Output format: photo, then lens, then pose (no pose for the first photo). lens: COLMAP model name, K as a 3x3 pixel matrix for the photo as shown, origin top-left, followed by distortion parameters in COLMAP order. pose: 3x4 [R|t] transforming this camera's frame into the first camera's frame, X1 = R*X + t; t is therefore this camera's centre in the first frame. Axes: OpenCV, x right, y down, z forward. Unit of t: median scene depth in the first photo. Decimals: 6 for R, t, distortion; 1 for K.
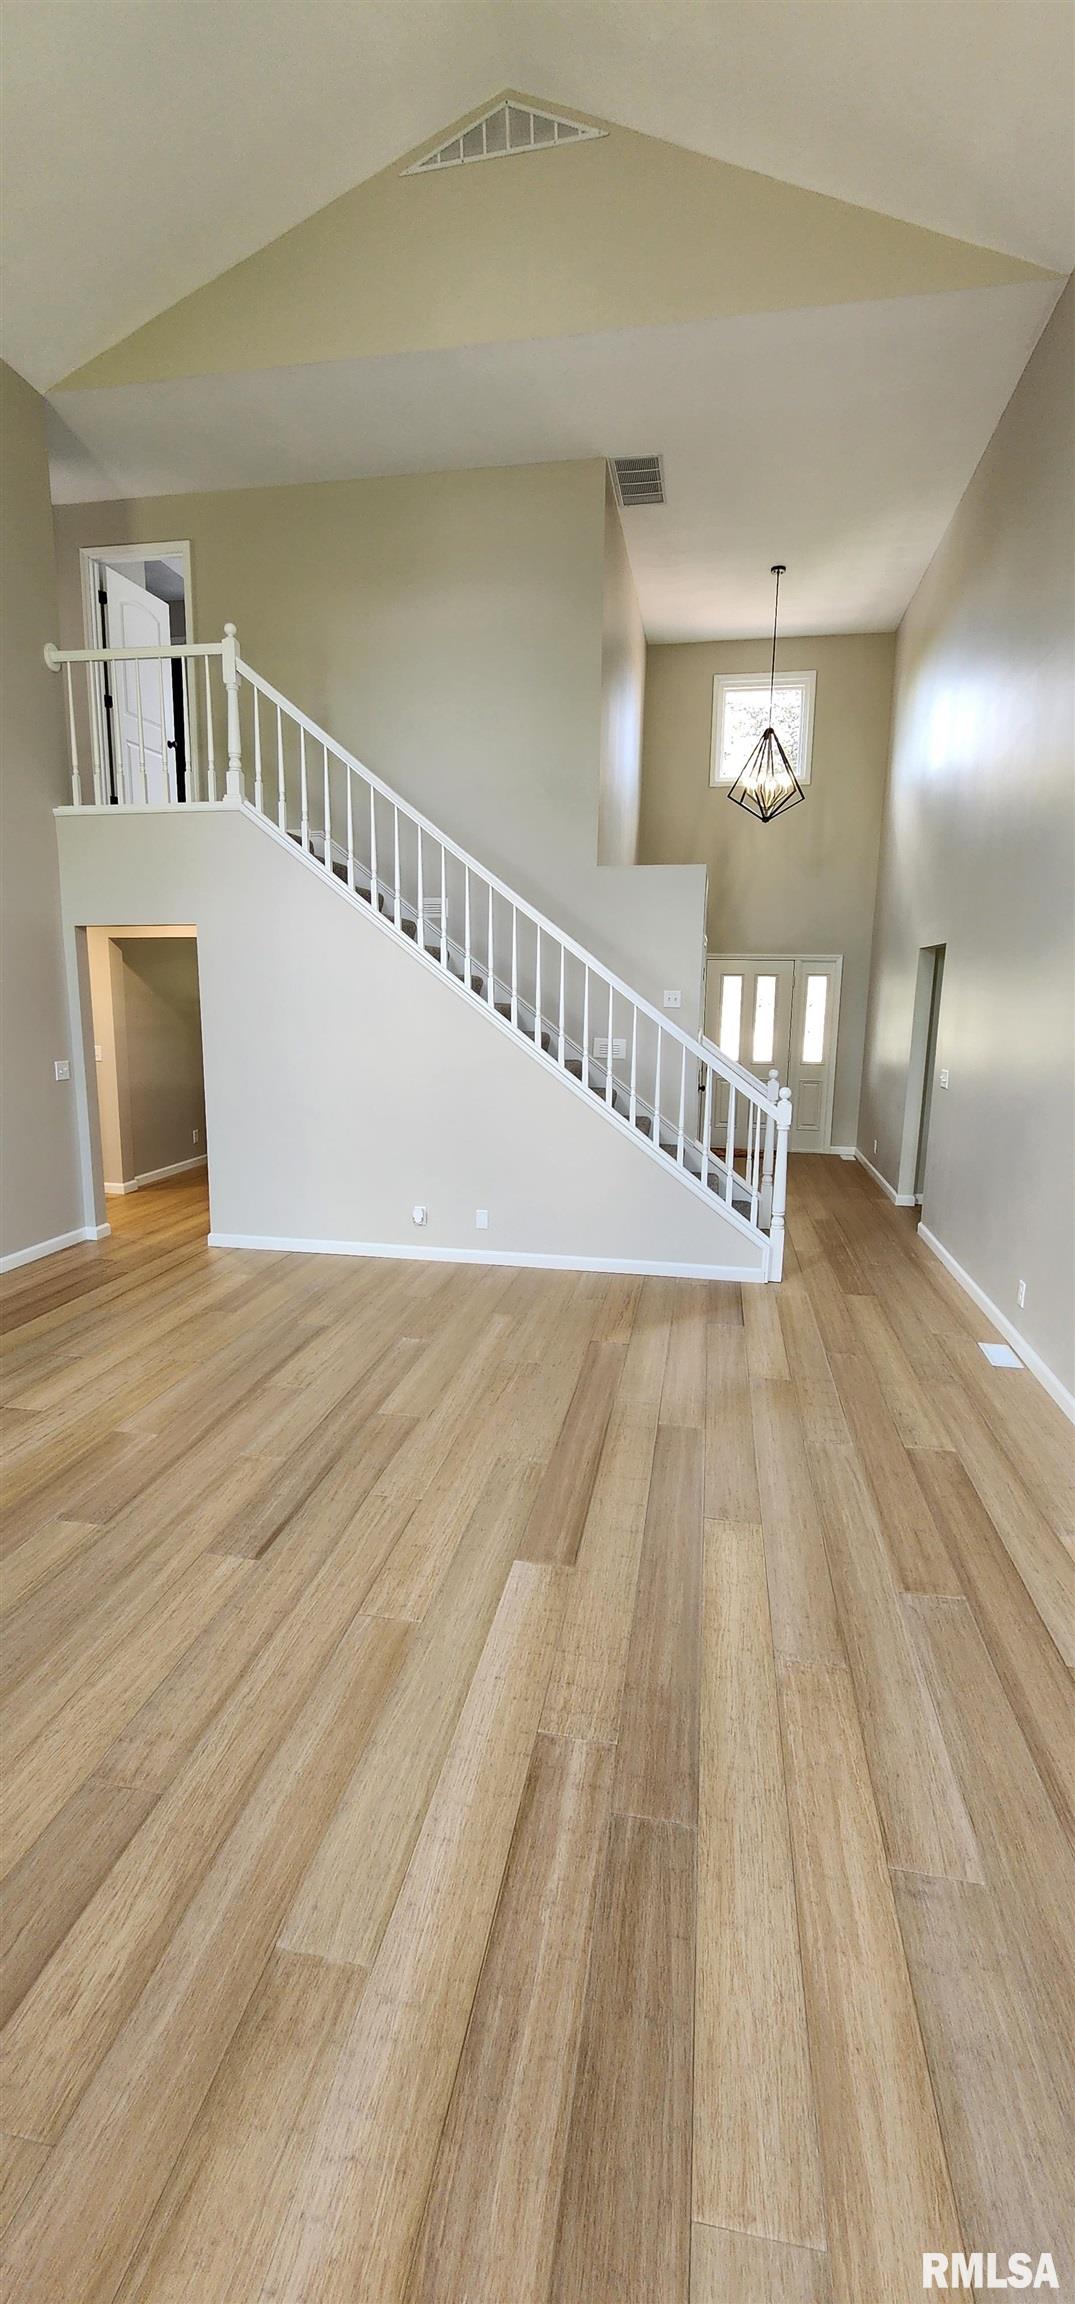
lens RADIAL K [[945.9, 0, 537.5], [0, 945.9, 1151.1], [0, 0, 1]] dist [-0.001161, -0.000312]
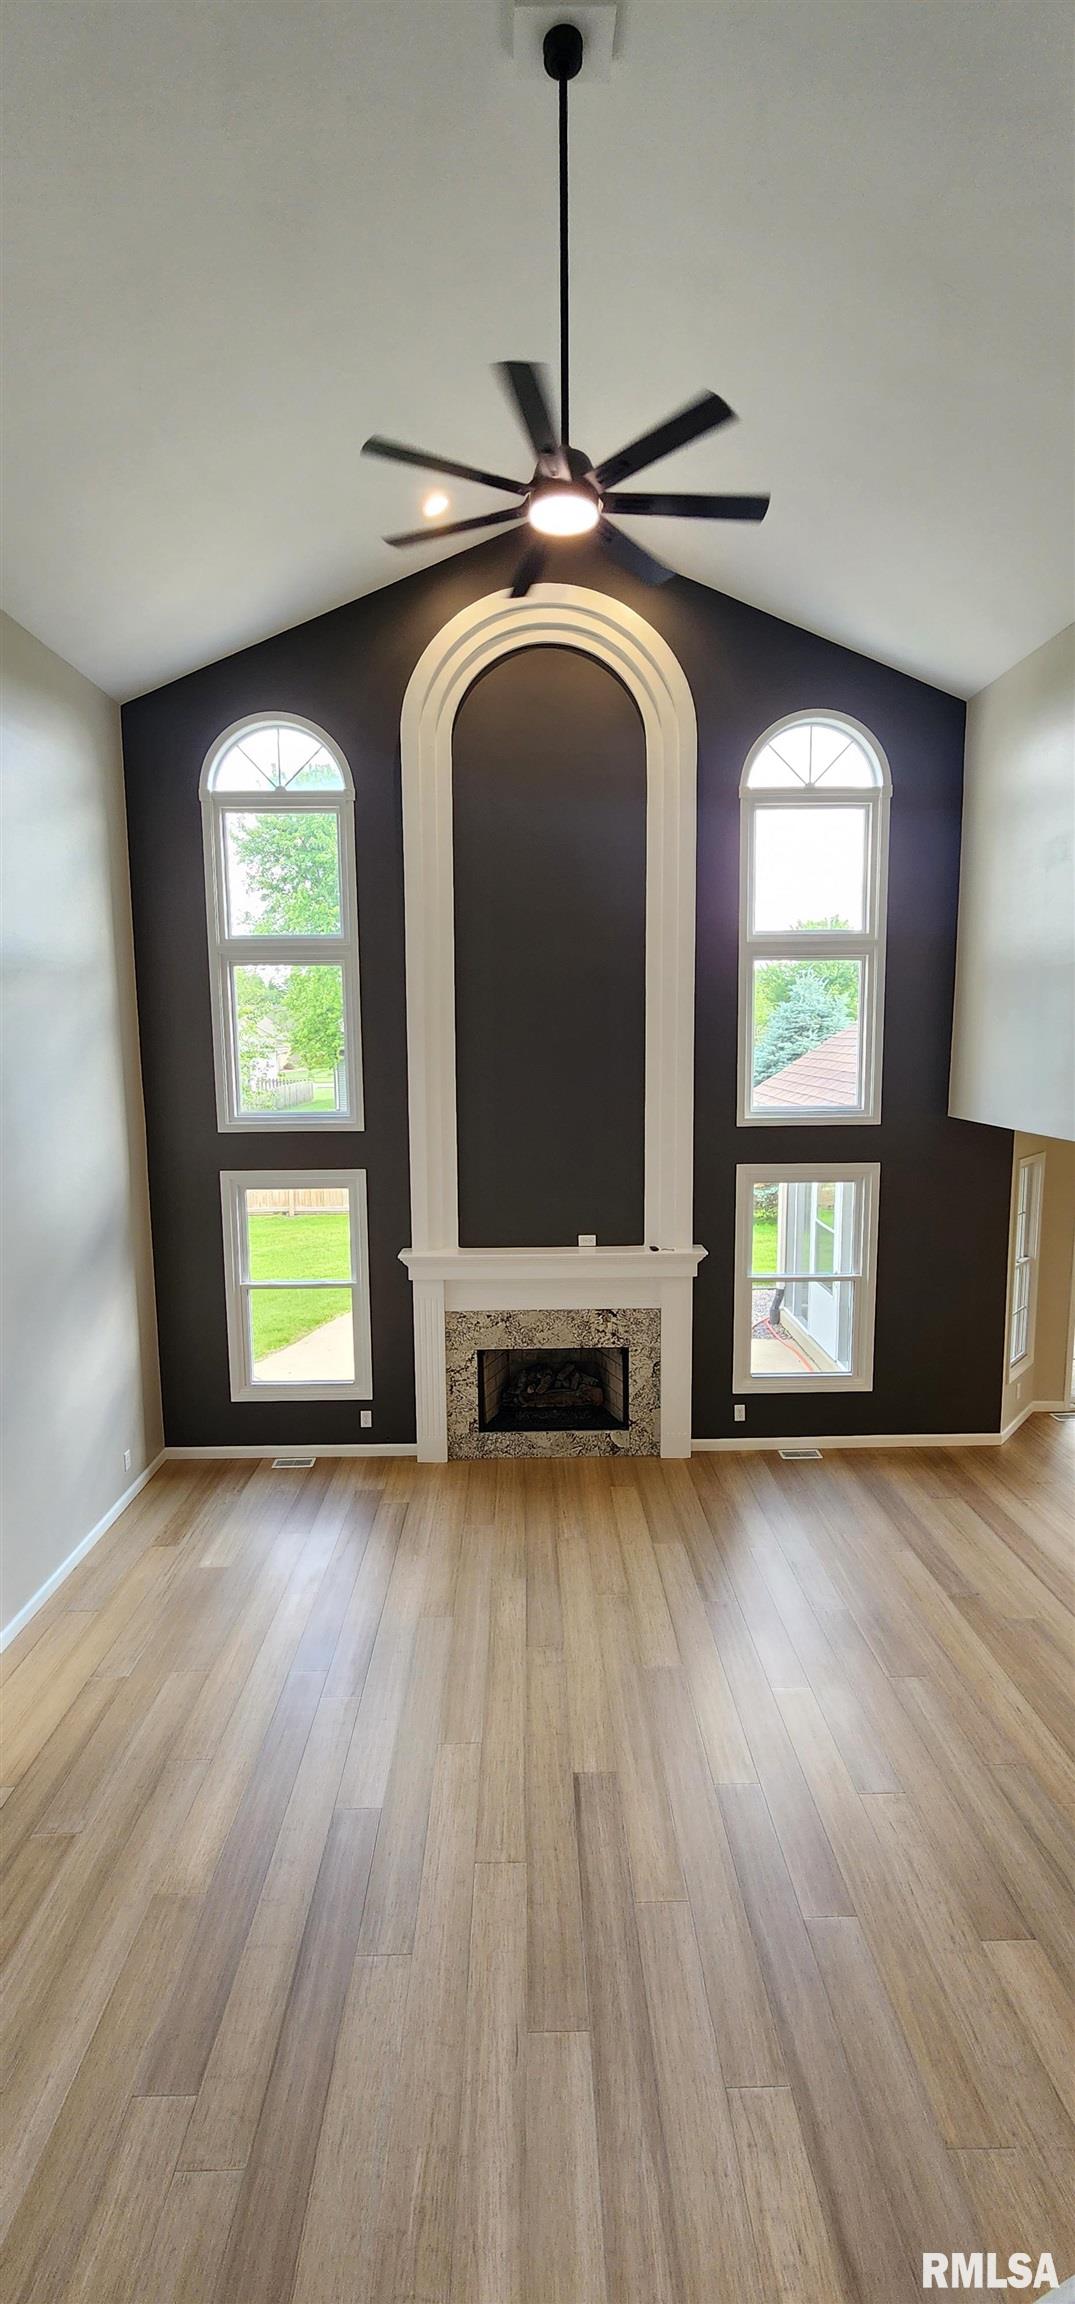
lens RADIAL K [[945.9, 0, 541.7], [0, 945.9, 1149.0], [0, 0, 1]] dist [-0.001161, -0.000312]
pose [[-0.979630, 0.014074, -0.200319, 0.007152], [-0.043458, 0.959044, 0.279905, -0.707551], [0.196054, 0.282908, -0.938896, 1.772065]]
